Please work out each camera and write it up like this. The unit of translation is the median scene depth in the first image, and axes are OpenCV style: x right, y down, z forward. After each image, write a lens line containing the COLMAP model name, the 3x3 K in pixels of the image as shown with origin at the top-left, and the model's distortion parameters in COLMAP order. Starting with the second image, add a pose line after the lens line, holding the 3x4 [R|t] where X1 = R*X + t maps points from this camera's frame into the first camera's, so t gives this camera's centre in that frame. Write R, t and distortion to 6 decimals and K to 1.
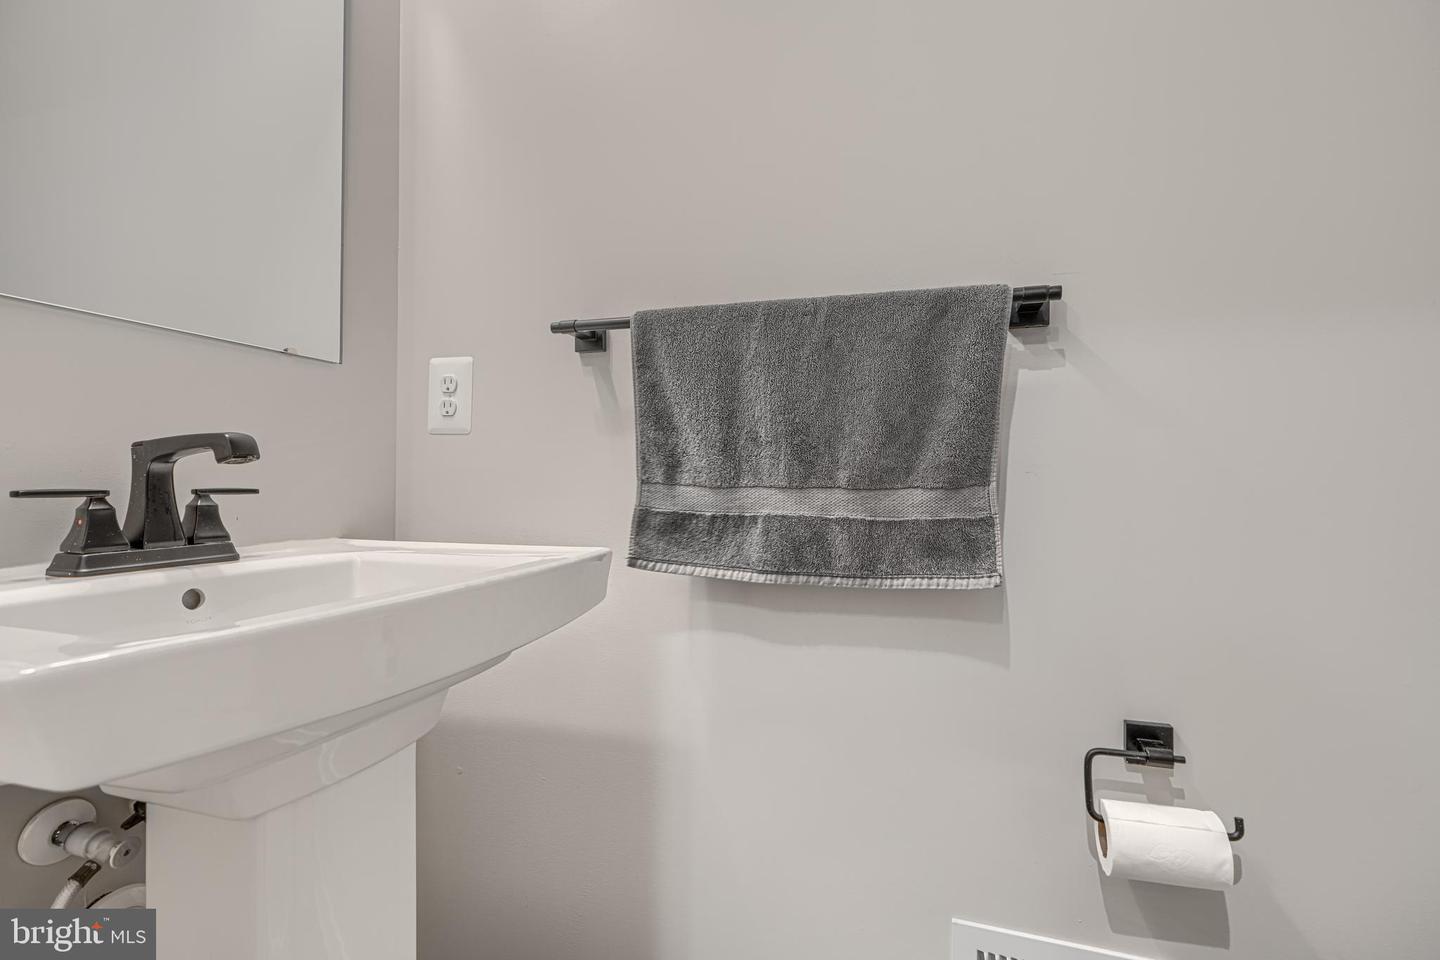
lens RADIAL K [[655.7, 0, 715.7], [0, 655.7, 479.0], [0, 0, 1]] dist [0.001343, -0.000972]
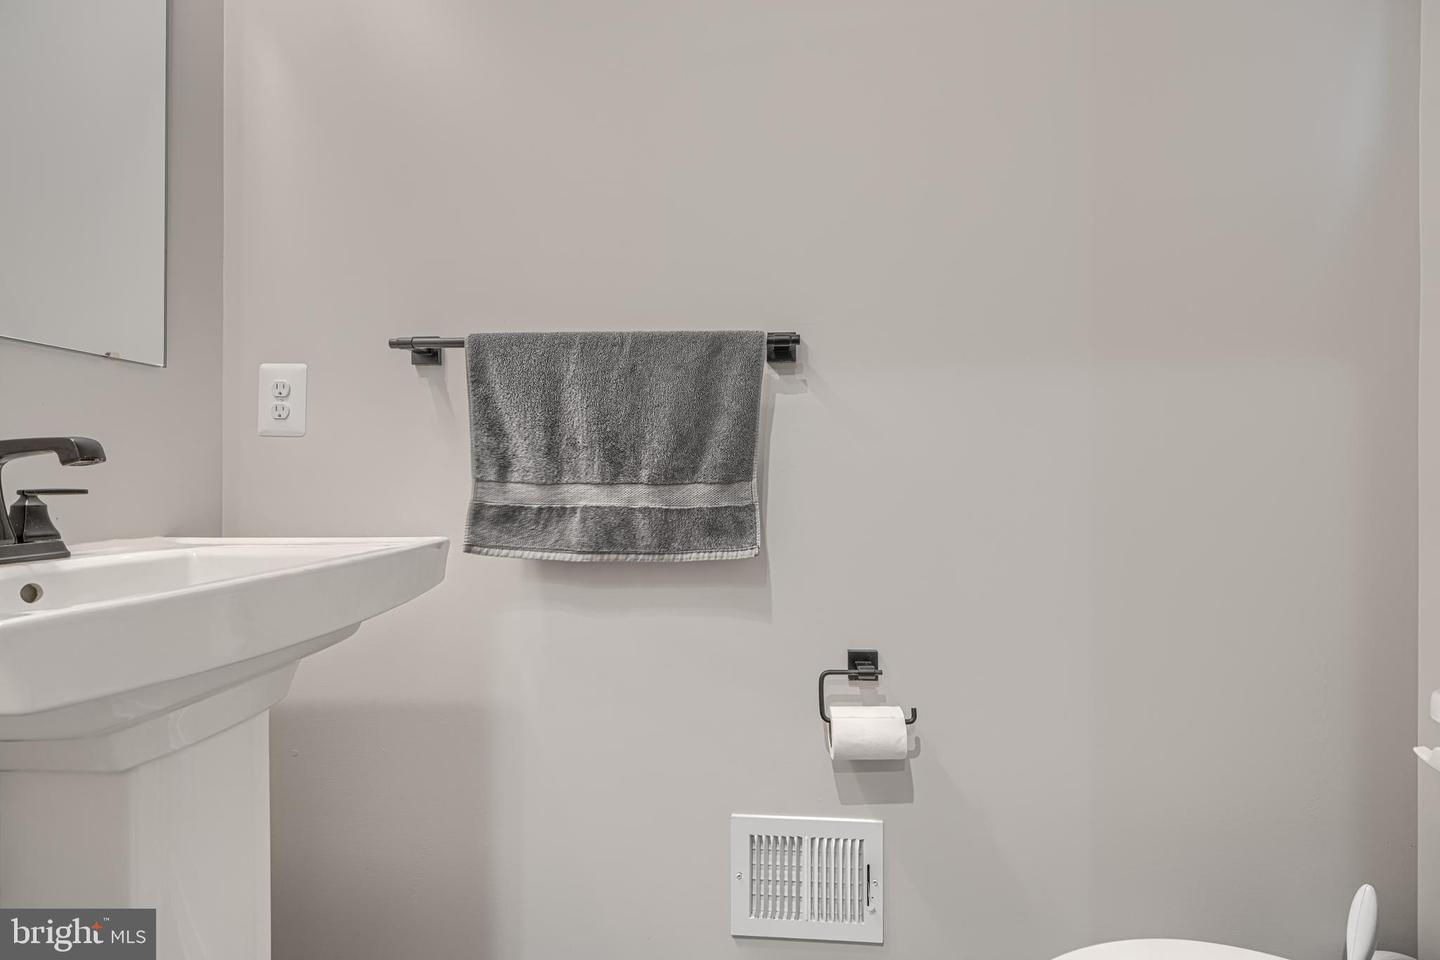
lens RADIAL K [[655.7, 0, 717.3], [0, 655.7, 479.5], [0, 0, 1]] dist [0.001343, -0.000972]
pose [[0.969772, -0.006745, 0.243919, 0.021309], [0.005634, 0.999970, 0.005253, -0.000370], [-0.243948, -0.003720, 0.969781, -0.265290]]
